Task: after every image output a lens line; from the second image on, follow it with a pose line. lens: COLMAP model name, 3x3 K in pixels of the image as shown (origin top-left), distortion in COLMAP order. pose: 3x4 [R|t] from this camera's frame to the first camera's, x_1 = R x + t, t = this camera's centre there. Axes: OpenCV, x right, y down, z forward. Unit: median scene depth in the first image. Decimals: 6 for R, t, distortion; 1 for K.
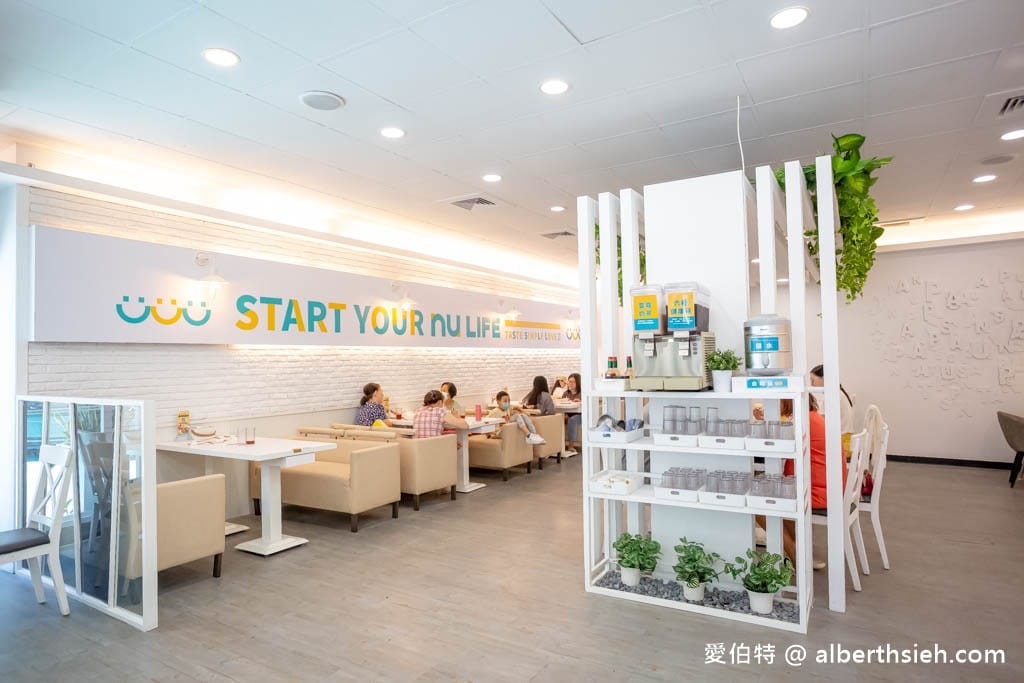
lens RADIAL K [[595.5, 0, 512.3], [0, 595.5, 342.4], [0, 0, 1]] dist [-0.005667, -0.000762]
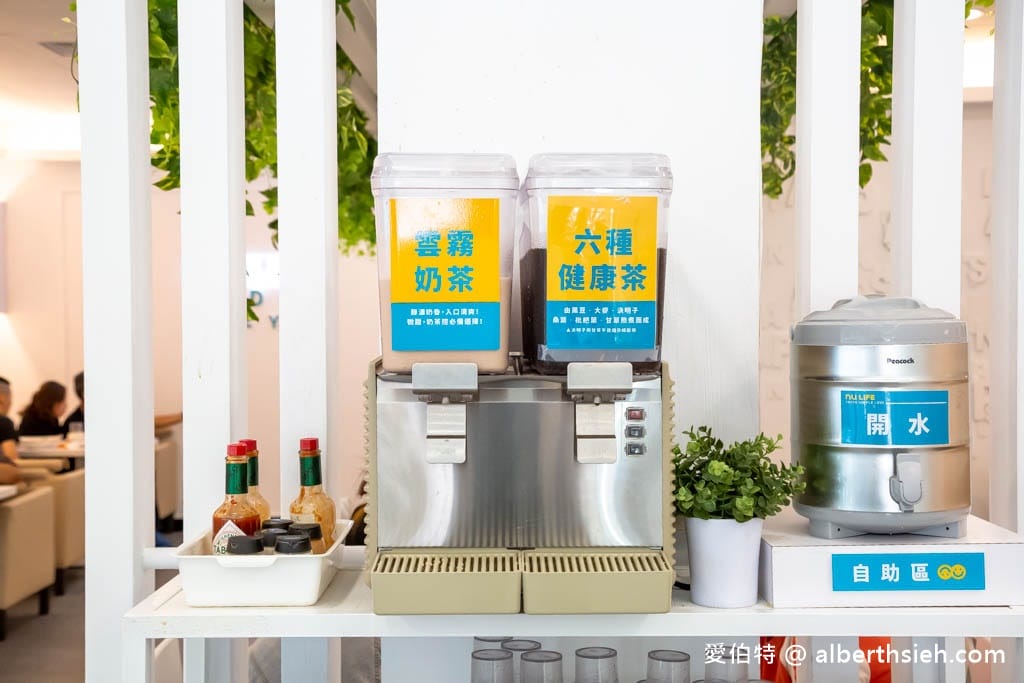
lens RADIAL K [[1381.1, 0, 512.4], [0, 1381.1, 340.9], [0, 0, 1]] dist [0.002728, 0.000000]
pose [[0.852857, 0.000848, 0.522144, -0.029023], [-0.028009, 0.998633, 0.044128, -0.047619], [-0.521393, -0.052259, 0.851715, 0.524561]]
